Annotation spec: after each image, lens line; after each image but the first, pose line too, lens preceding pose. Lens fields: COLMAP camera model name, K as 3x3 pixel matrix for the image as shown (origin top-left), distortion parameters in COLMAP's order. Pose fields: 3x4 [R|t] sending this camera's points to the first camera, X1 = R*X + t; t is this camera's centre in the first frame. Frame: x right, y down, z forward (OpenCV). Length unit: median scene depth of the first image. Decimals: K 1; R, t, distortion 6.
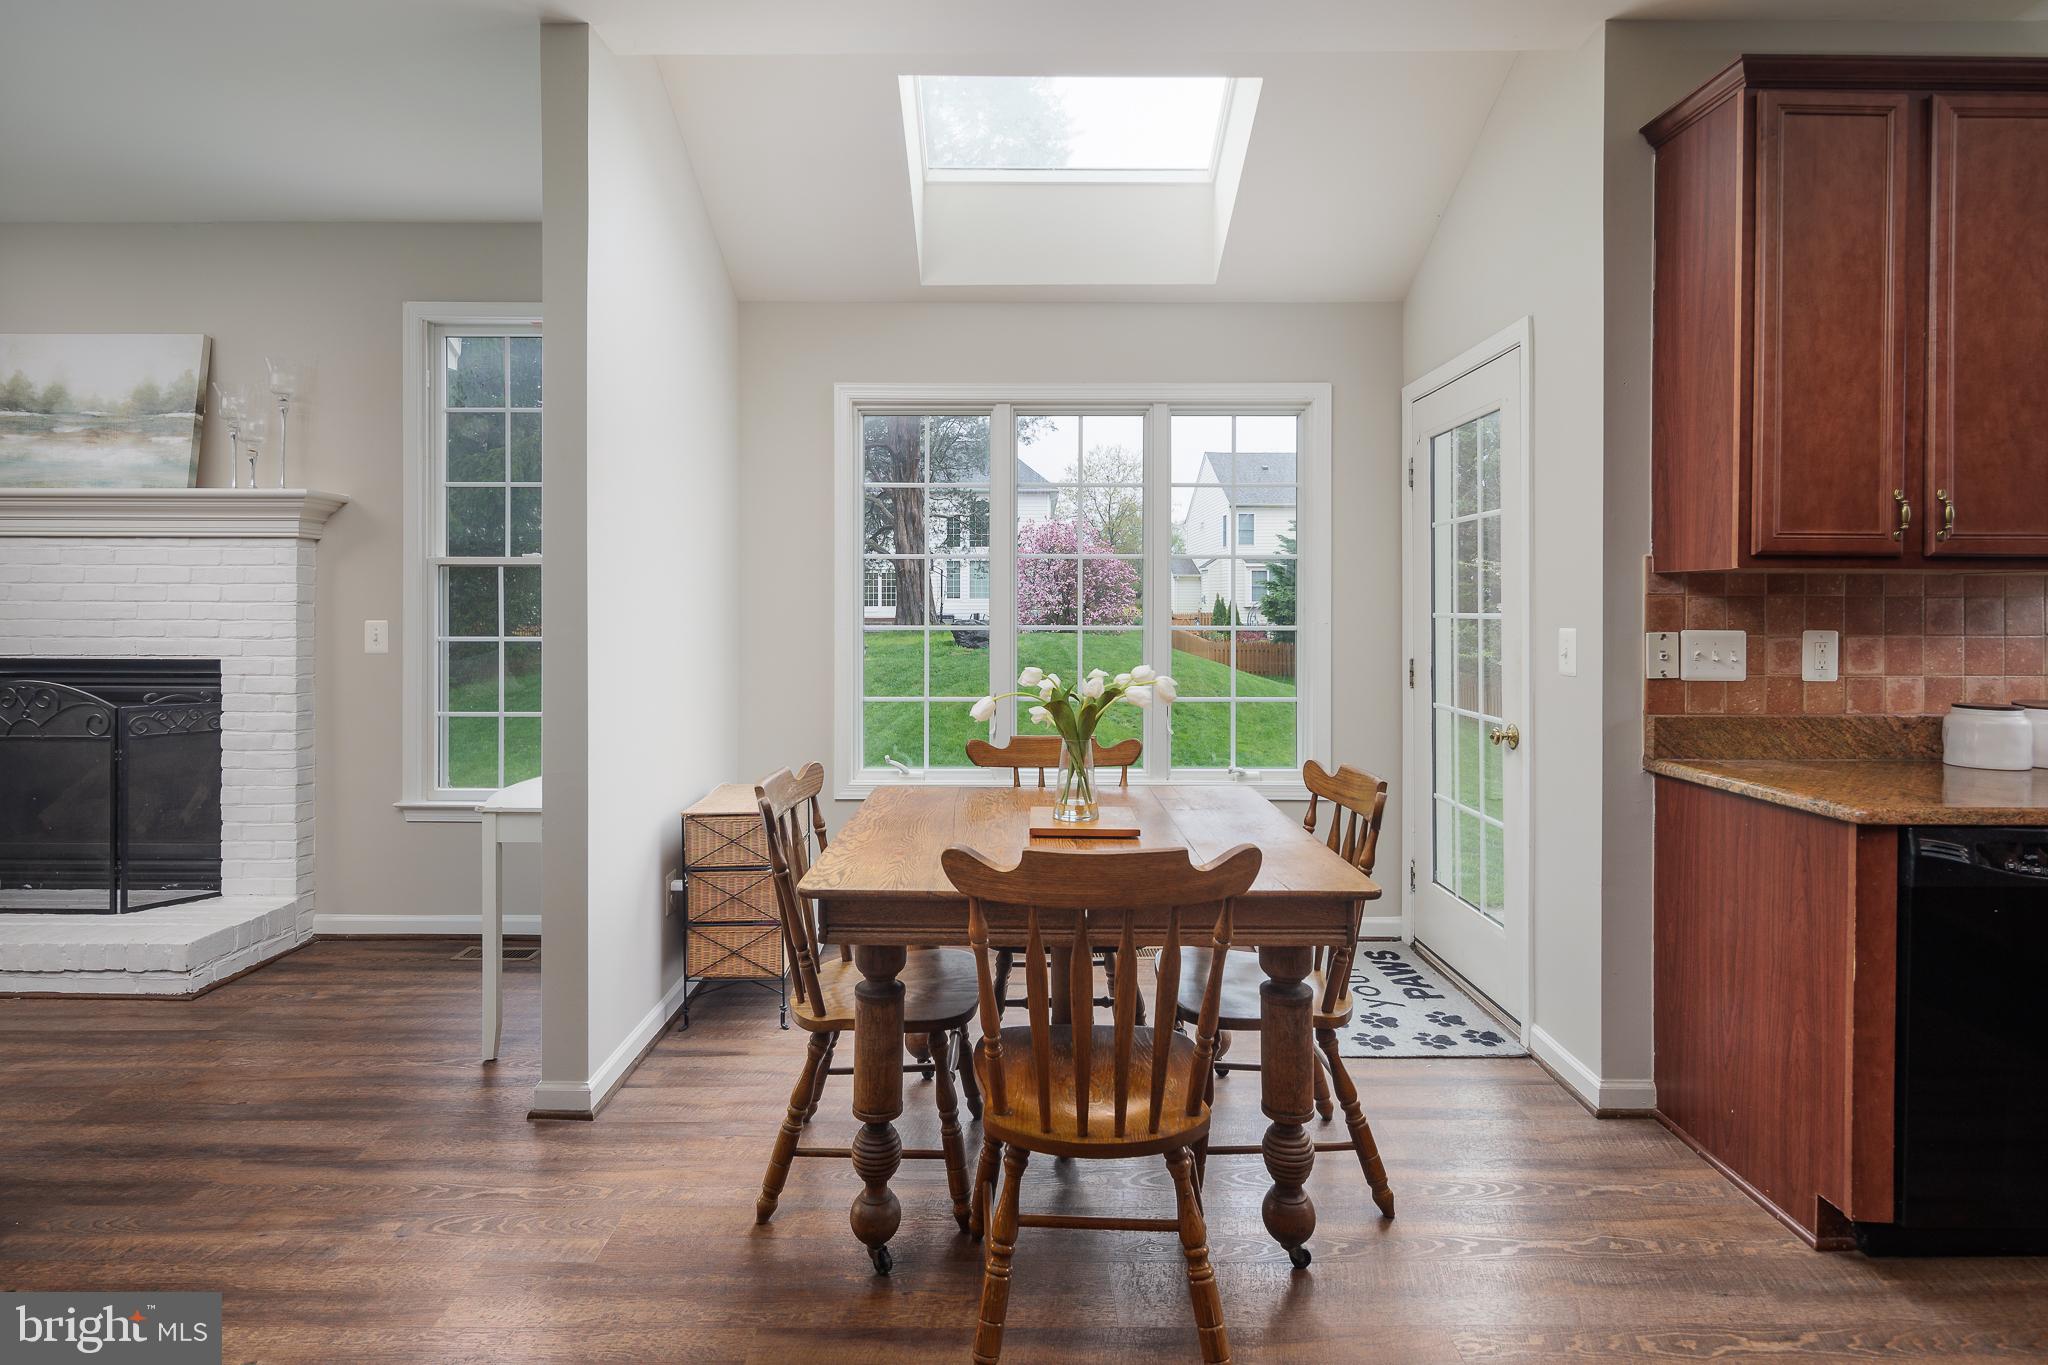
lens RADIAL K [[997.5, 0, 1026.8], [0, 997.5, 619.9], [0, 0, 1]] dist [0.002652, 0.000519]
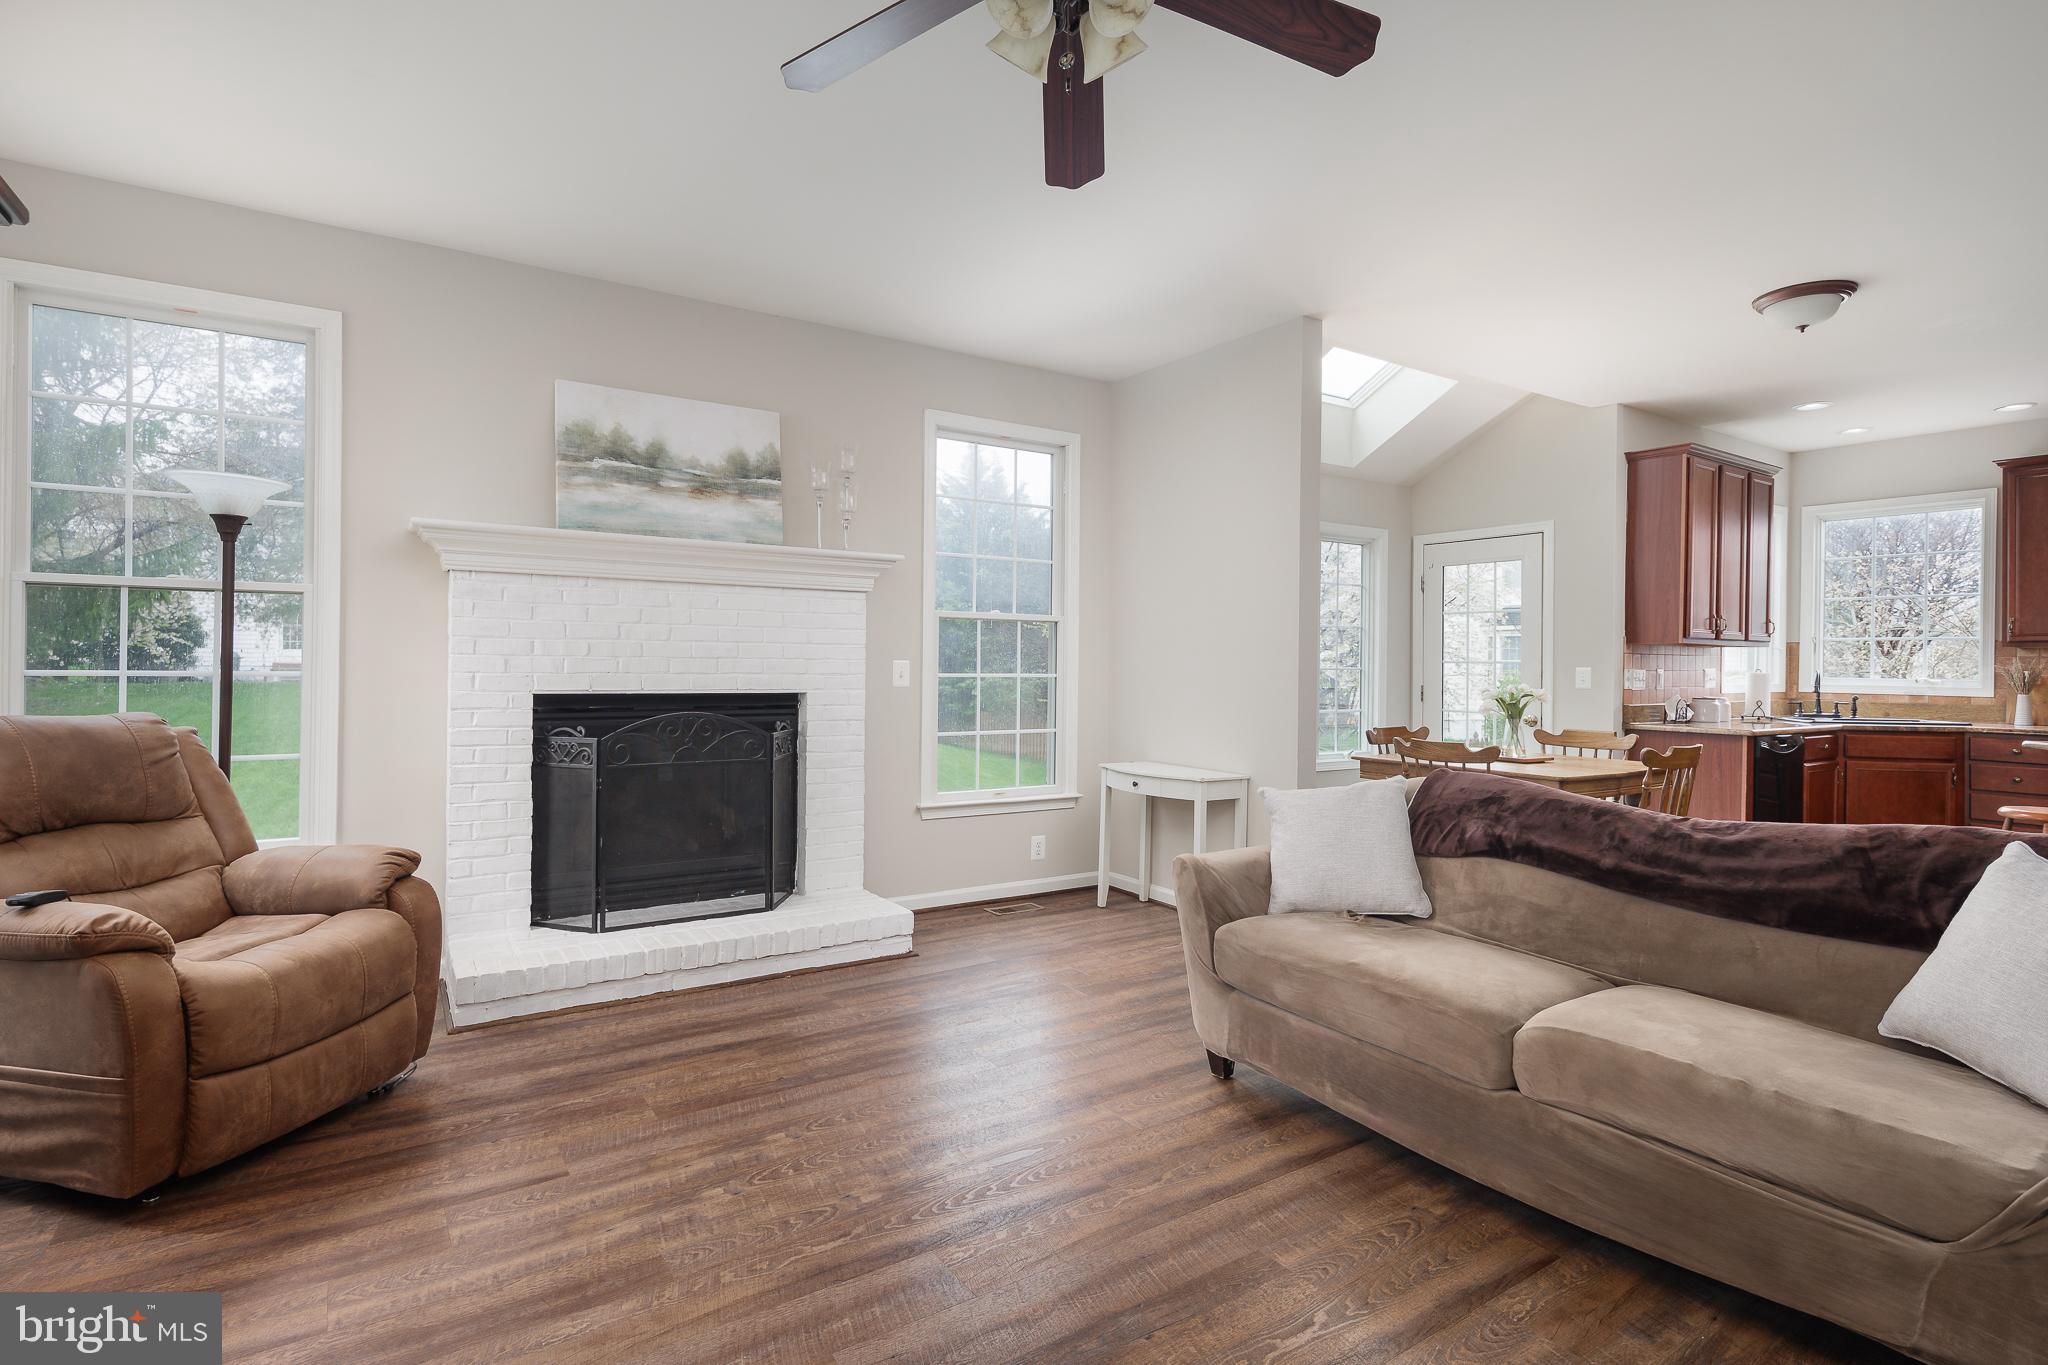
lens RADIAL K [[967.1, 0, 1014.7], [0, 967.1, 664.3], [0, 0, 1]] dist [0.000303, -0.000054]
pose [[0.835275, 0.006003, 0.549800, -1.297189], [-0.007927, 0.999968, 0.001124, 0.002941], [-0.549776, -0.005297, 0.835295, -0.097444]]
